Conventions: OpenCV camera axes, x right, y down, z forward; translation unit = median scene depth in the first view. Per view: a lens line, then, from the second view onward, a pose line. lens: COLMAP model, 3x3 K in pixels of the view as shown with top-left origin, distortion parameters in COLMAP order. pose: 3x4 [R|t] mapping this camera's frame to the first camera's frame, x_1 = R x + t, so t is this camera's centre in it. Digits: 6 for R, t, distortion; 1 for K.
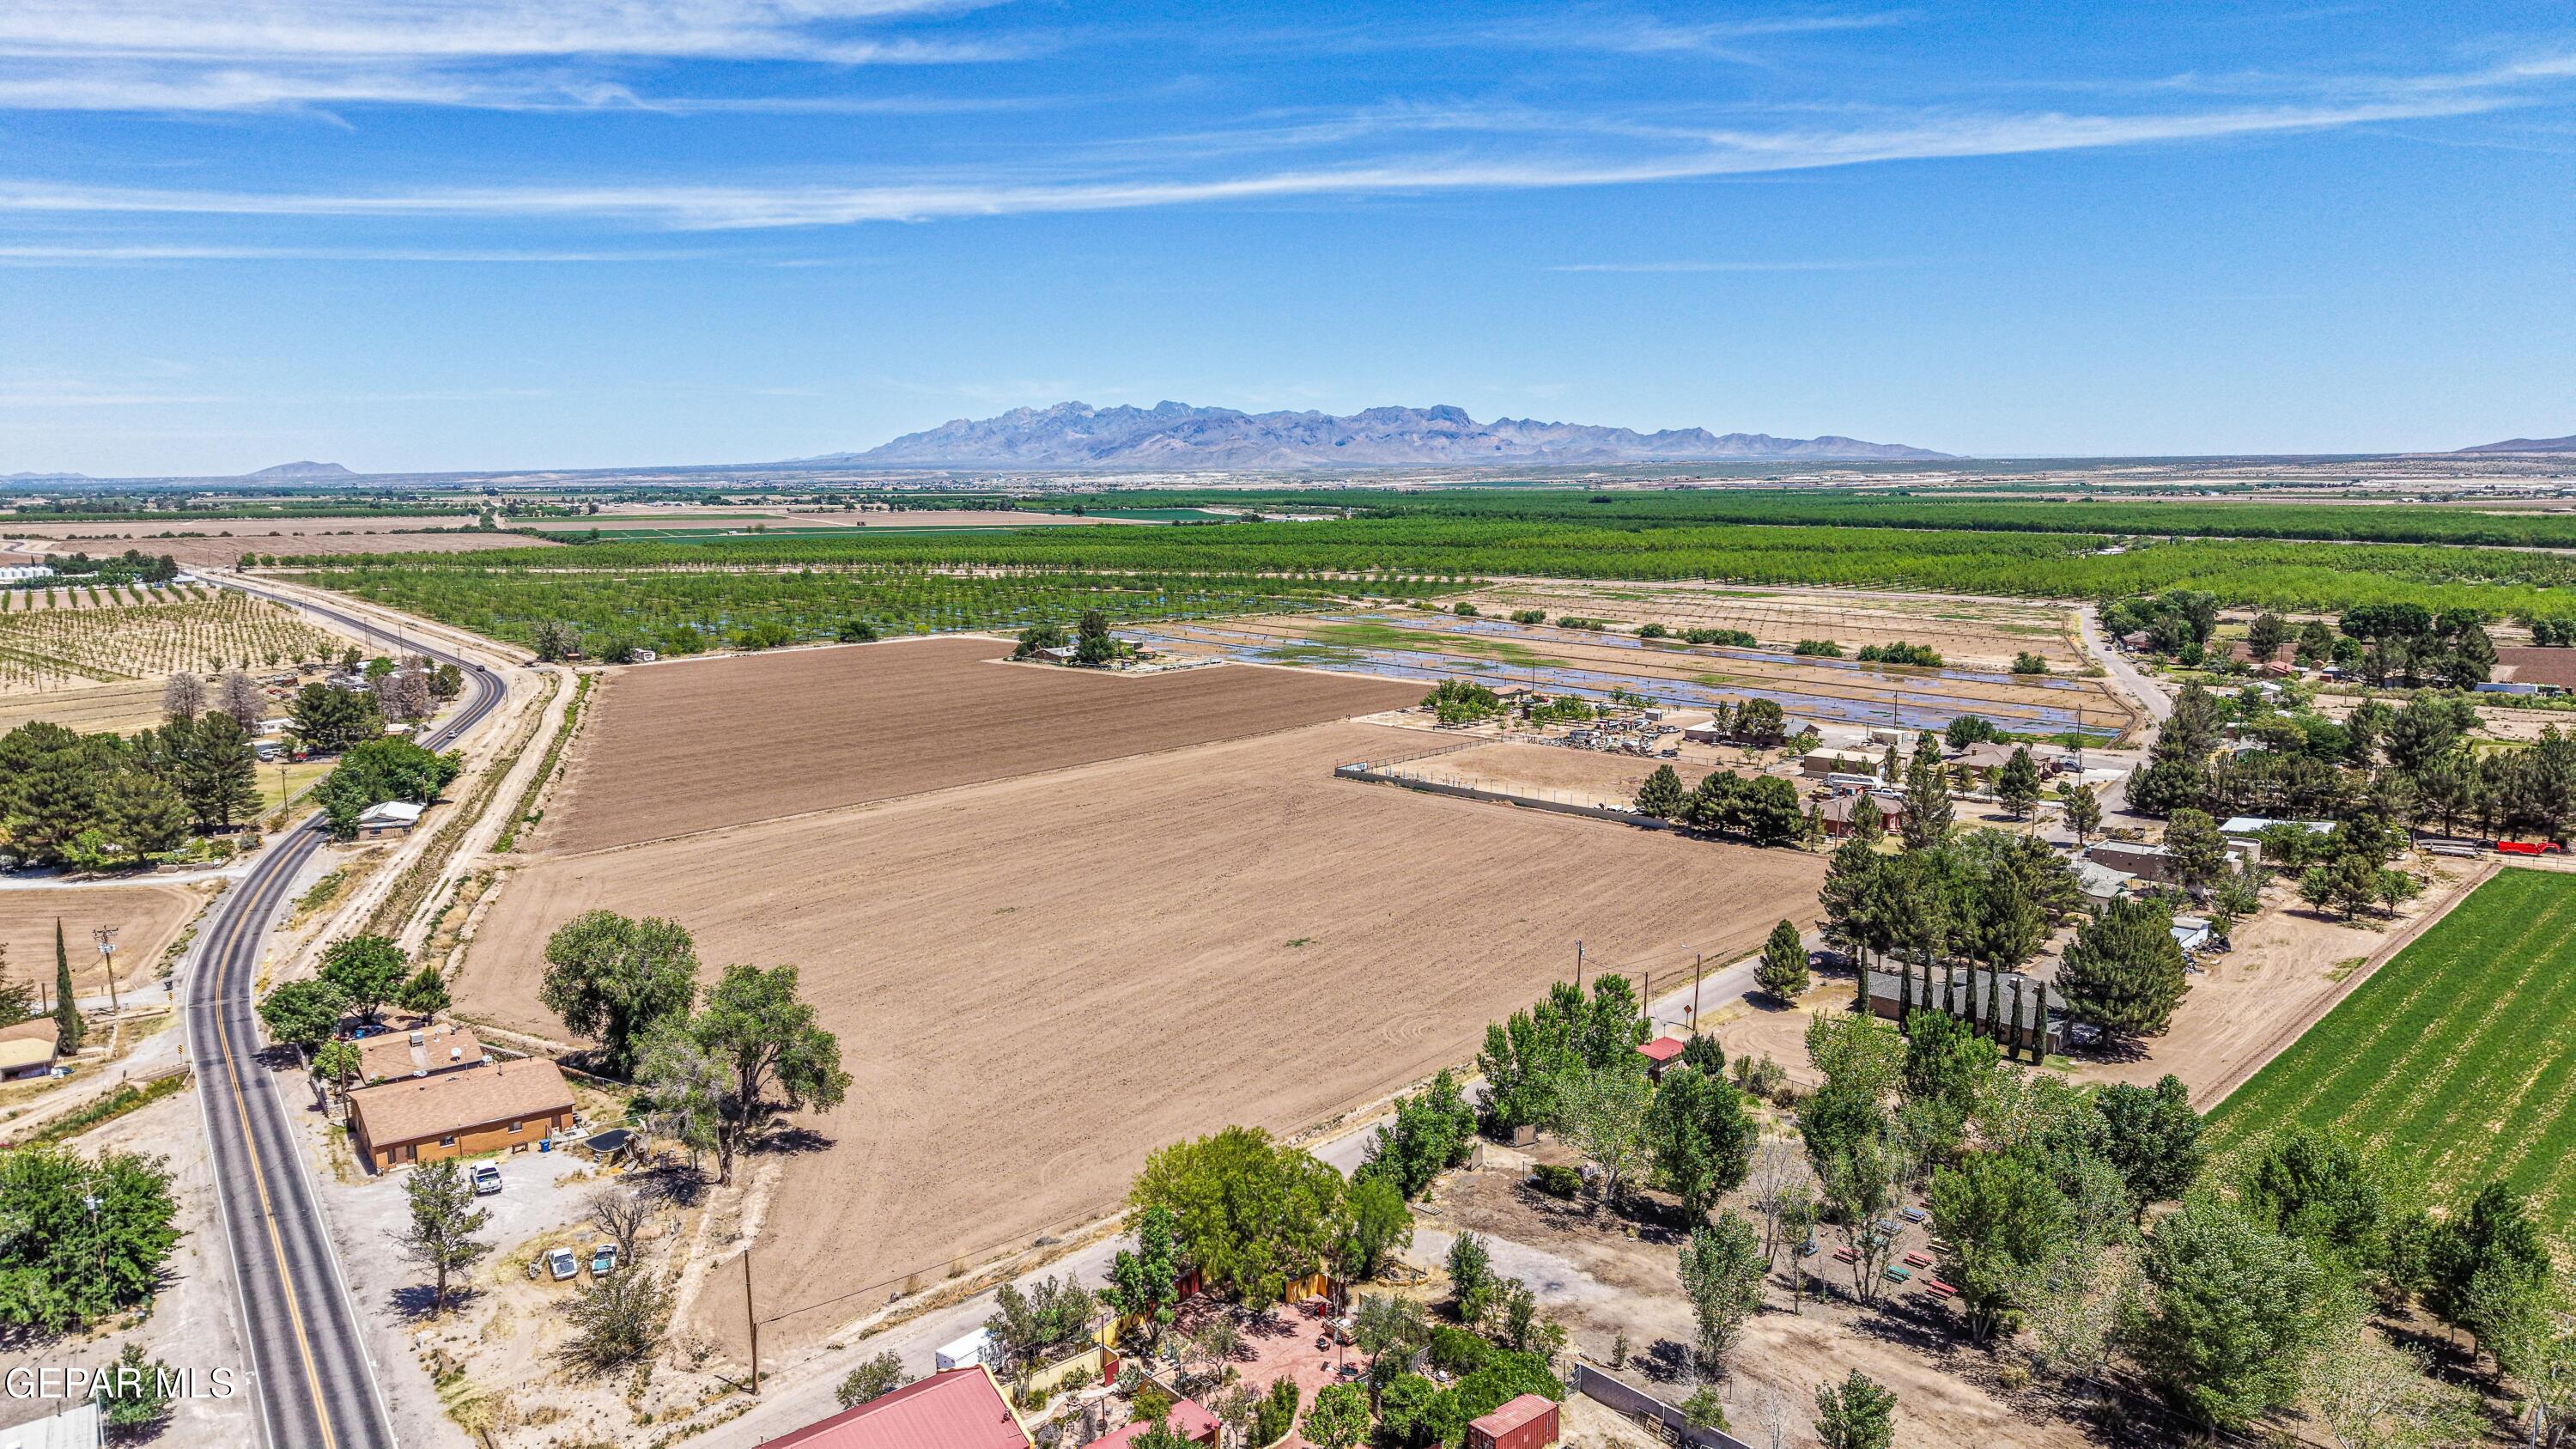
lens RADIAL K [[1708.1, 0, 1292.7], [0, 1708.1, 811.8], [0, 0, 1]] dist [0.042574, -0.048167]
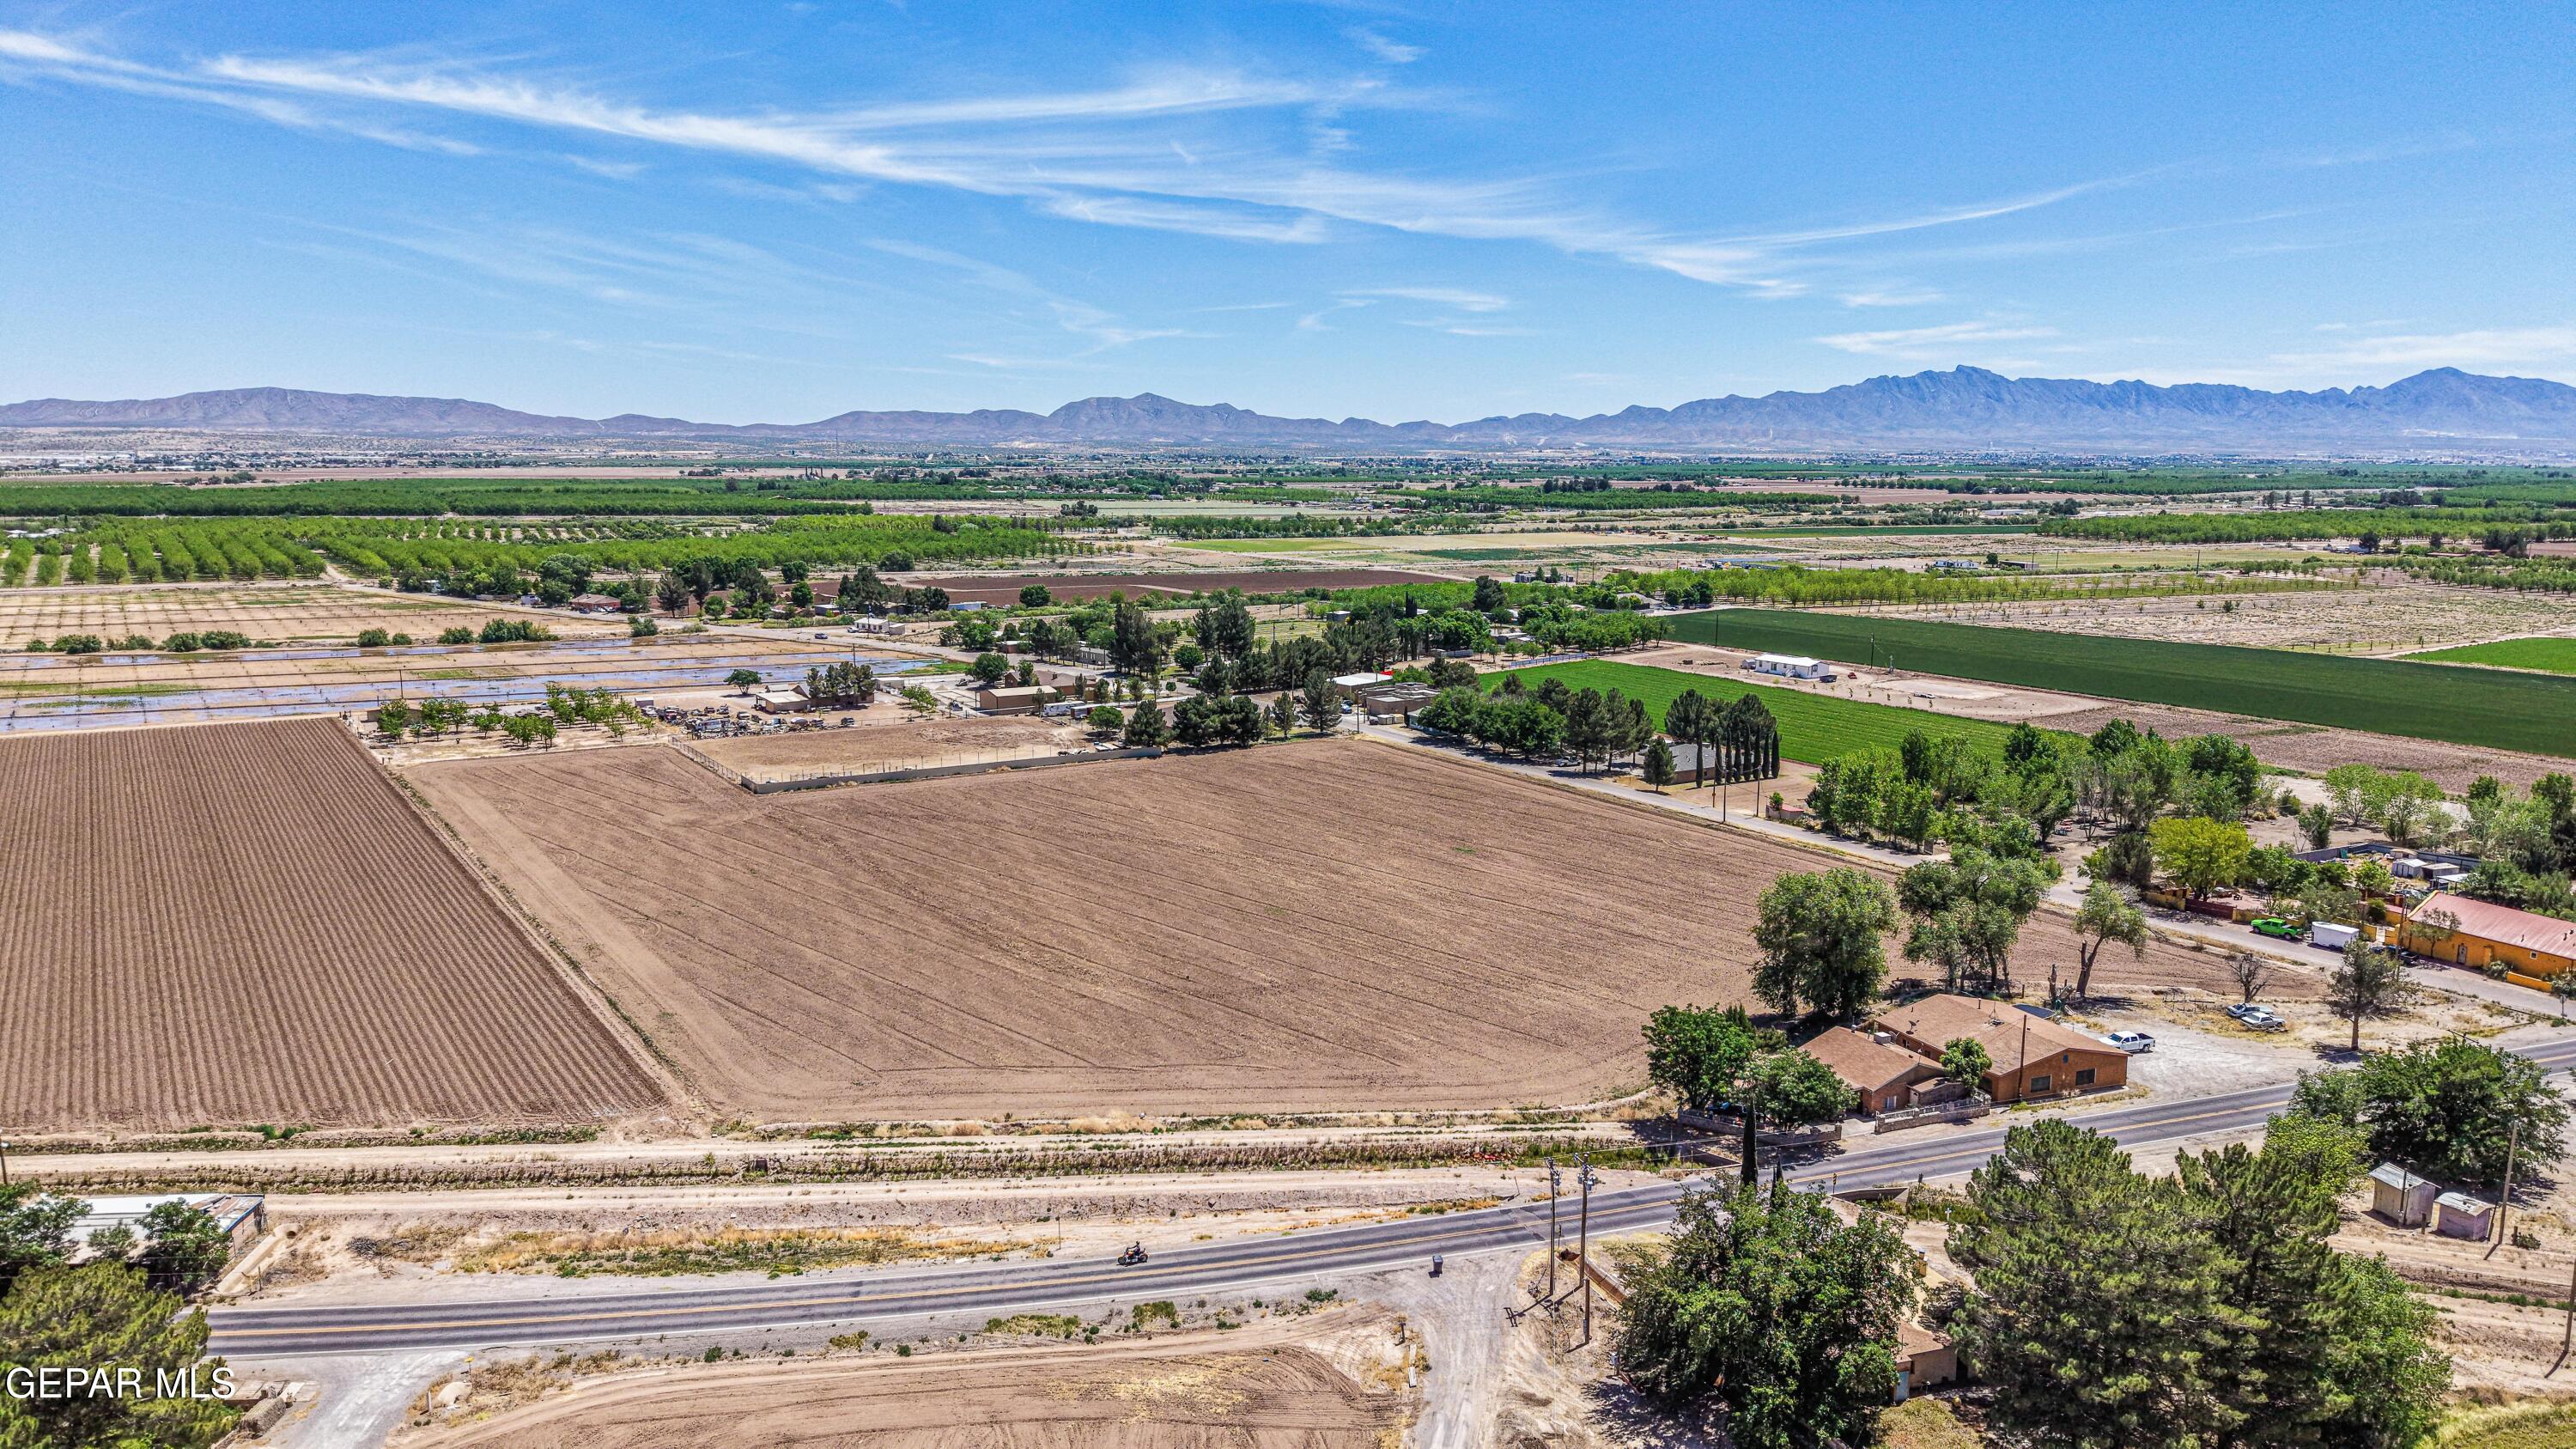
lens RADIAL K [[1708.1, 0, 1287.7], [0, 1708.1, 722.5], [0, 0, 1]] dist [0.042574, -0.048167]
pose [[0.251432, -0.144702, 0.956997, -0.309958], [0.180086, 0.978489, 0.100638, -0.040250], [-0.950974, 0.147039, 0.272082, 0.217643]]
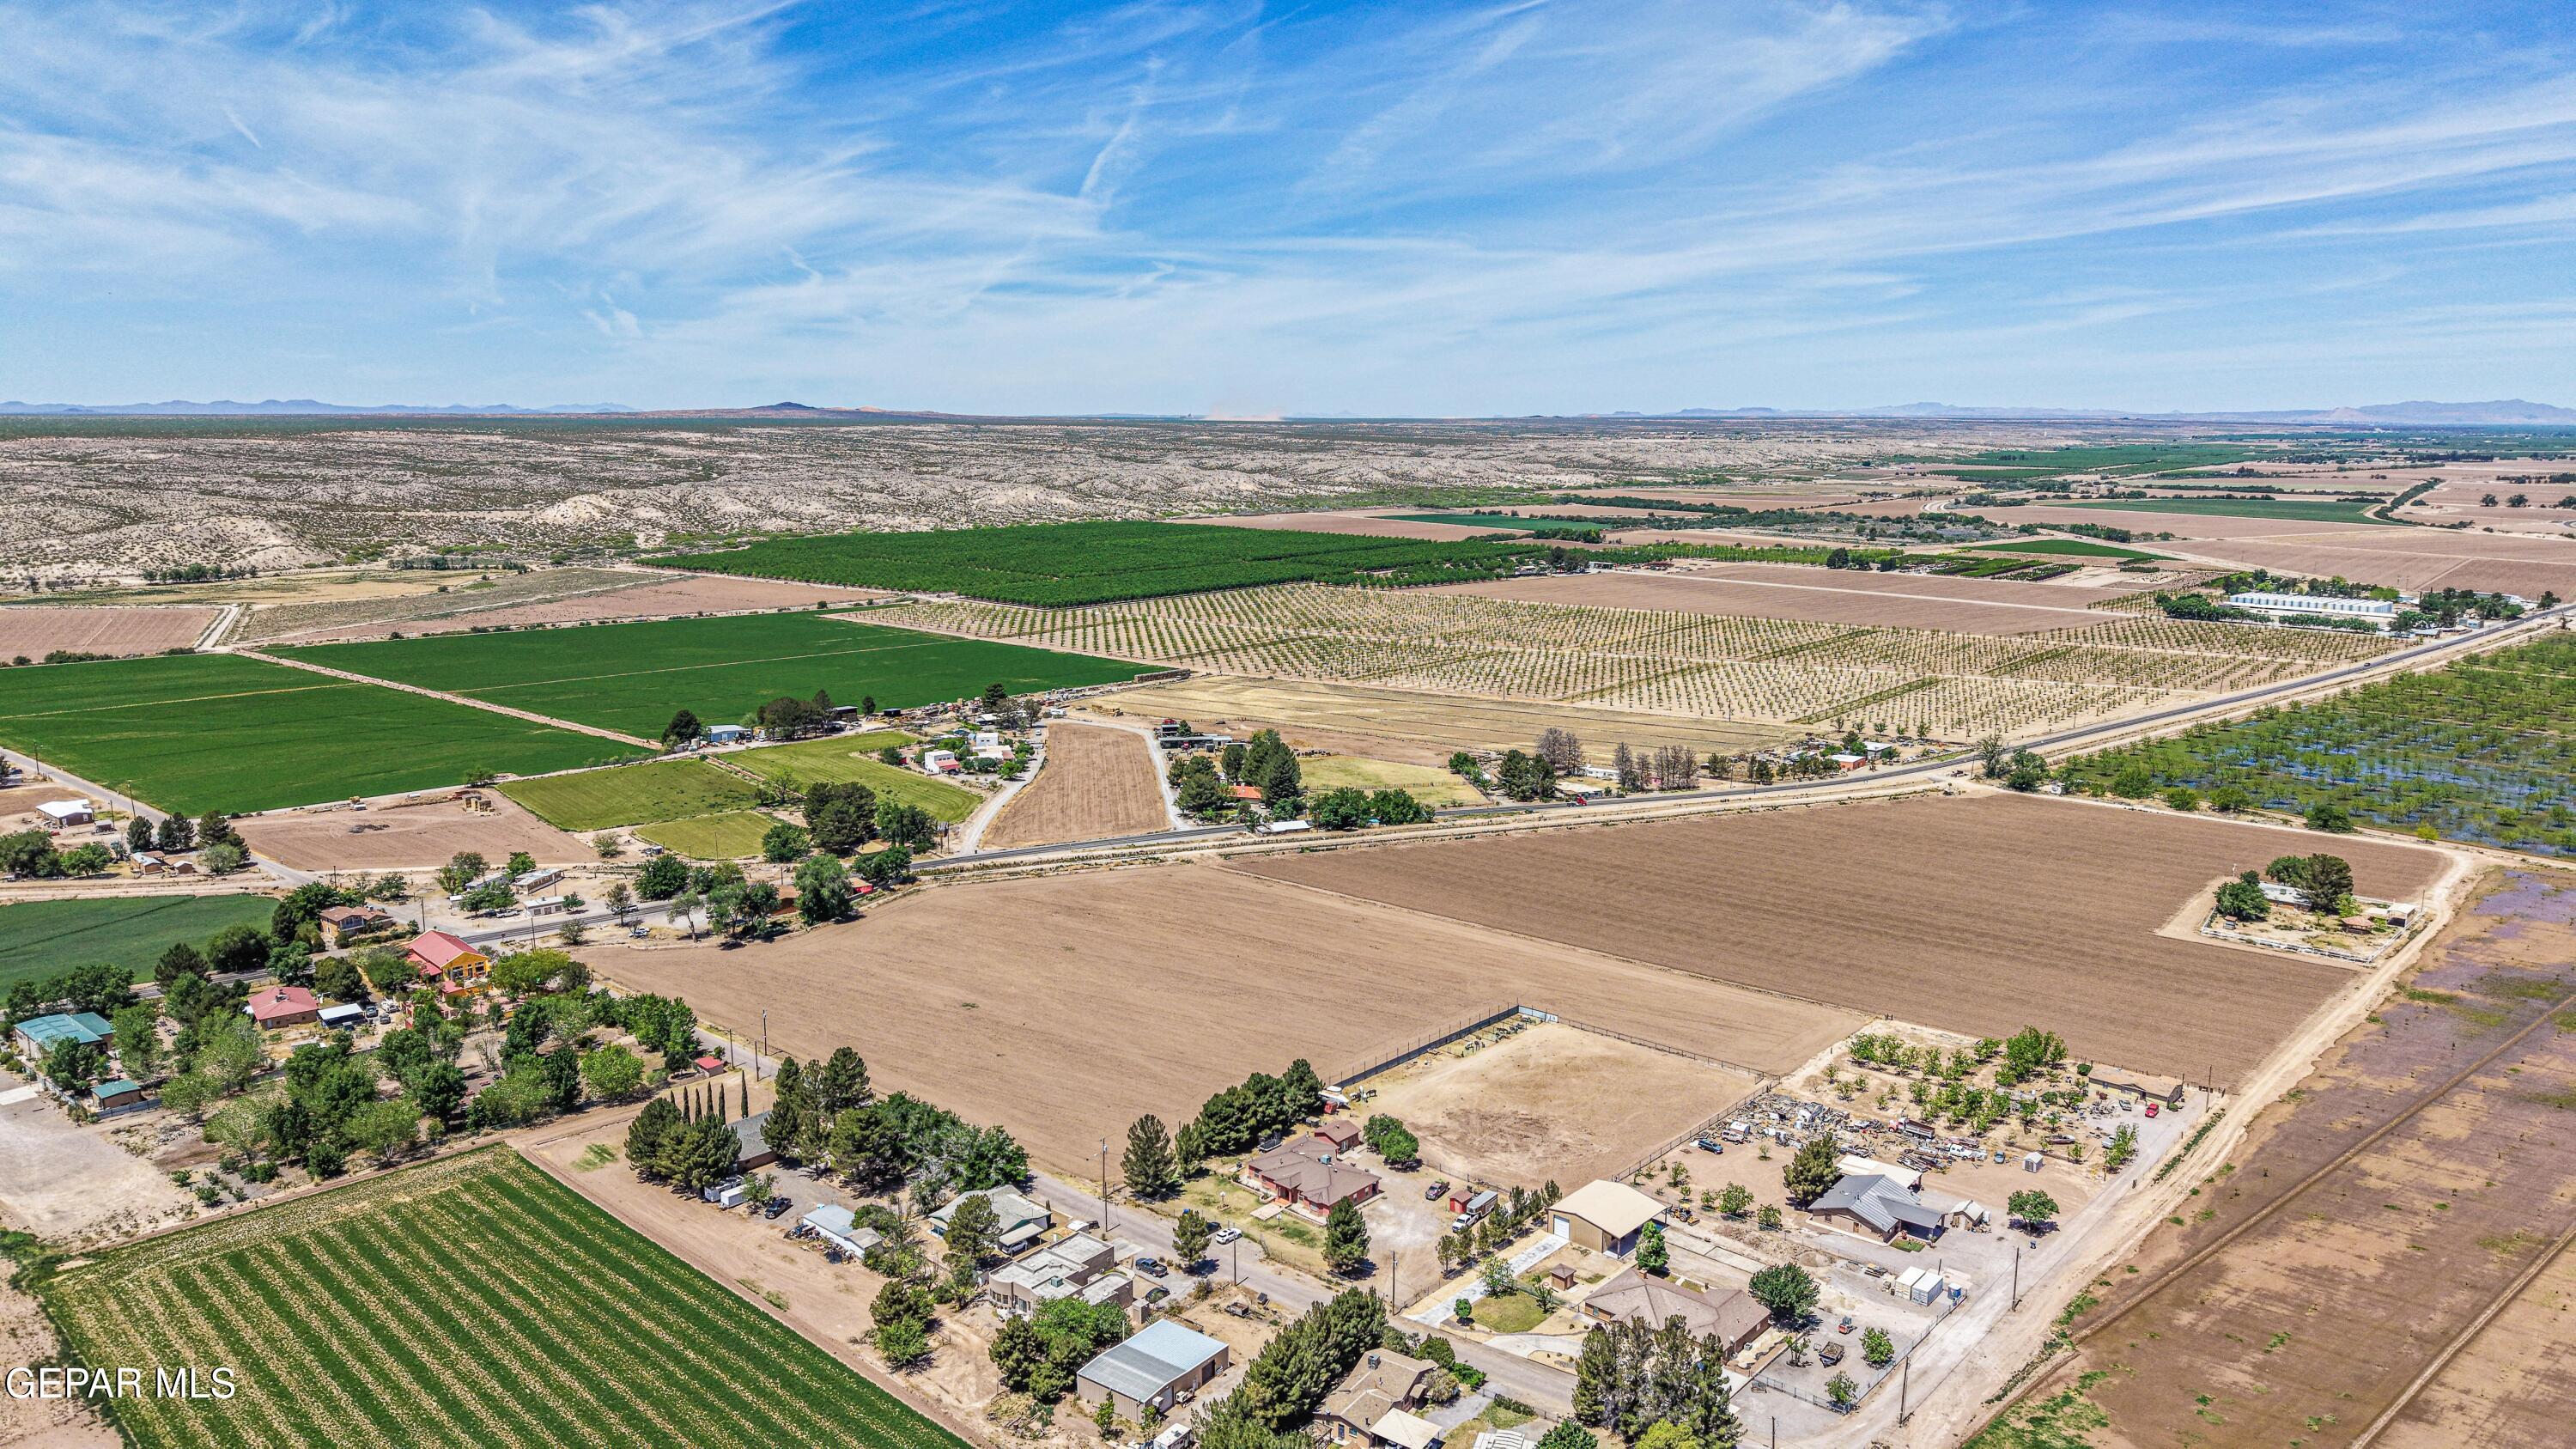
lens RADIAL K [[1708.1, 0, 1268.2], [0, 1708.1, 807.1], [0, 0, 1]] dist [0.042574, -0.048167]
pose [[0.022522, 0.231319, -0.972617, 0.458516], [-0.194675, 0.955256, 0.222682, -0.155752], [0.980609, 0.184329, 0.066546, 0.316648]]
